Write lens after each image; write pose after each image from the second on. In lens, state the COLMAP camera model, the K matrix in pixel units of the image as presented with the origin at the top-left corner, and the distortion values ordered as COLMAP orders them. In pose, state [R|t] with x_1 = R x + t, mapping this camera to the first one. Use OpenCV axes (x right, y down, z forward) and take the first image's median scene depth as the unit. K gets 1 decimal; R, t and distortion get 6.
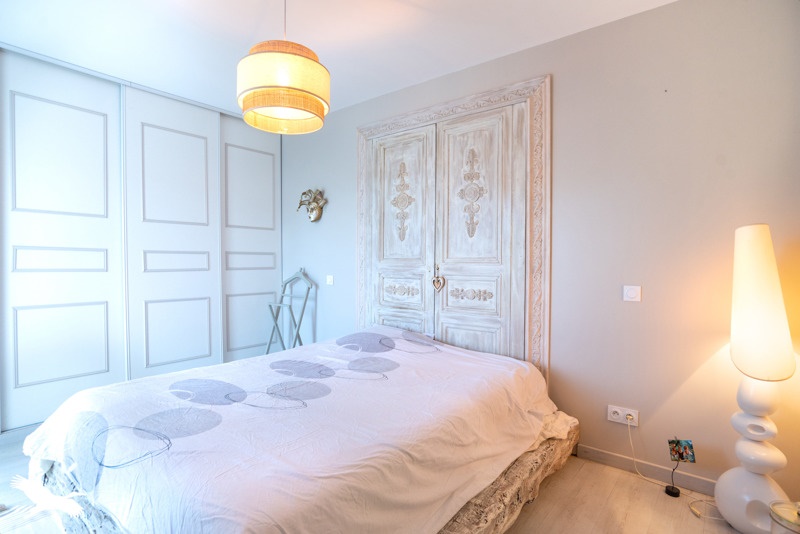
lens RADIAL K [[402.0, 0, 416.5], [0, 402.0, 266.6], [0, 0, 1]] dist [-0.059067, 0.013044]
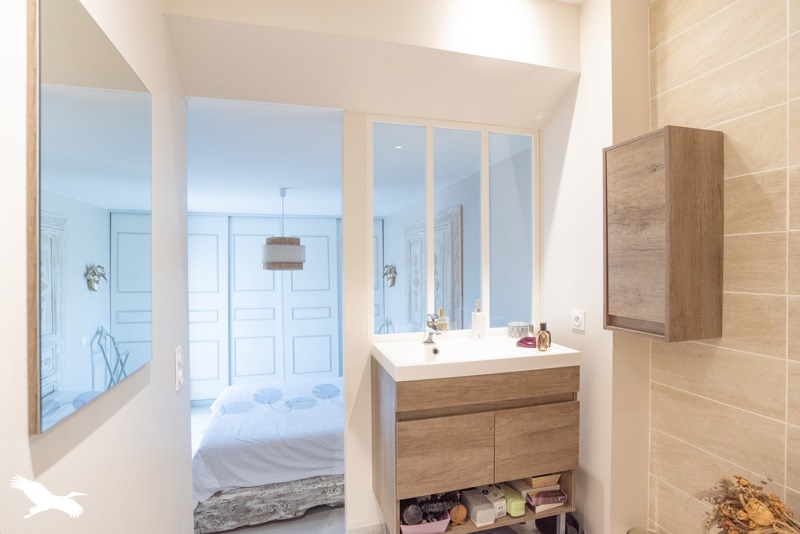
lens RADIAL K [[402.0, 0, 416.5], [0, 402.0, 266.6], [0, 0, 1]] dist [-0.059067, 0.013044]
pose [[0.824364, -0.006307, -0.566025, 0.993439], [-0.001339, 0.999913, -0.013091, -0.257201], [0.566058, 0.011549, 0.824284, -0.218064]]
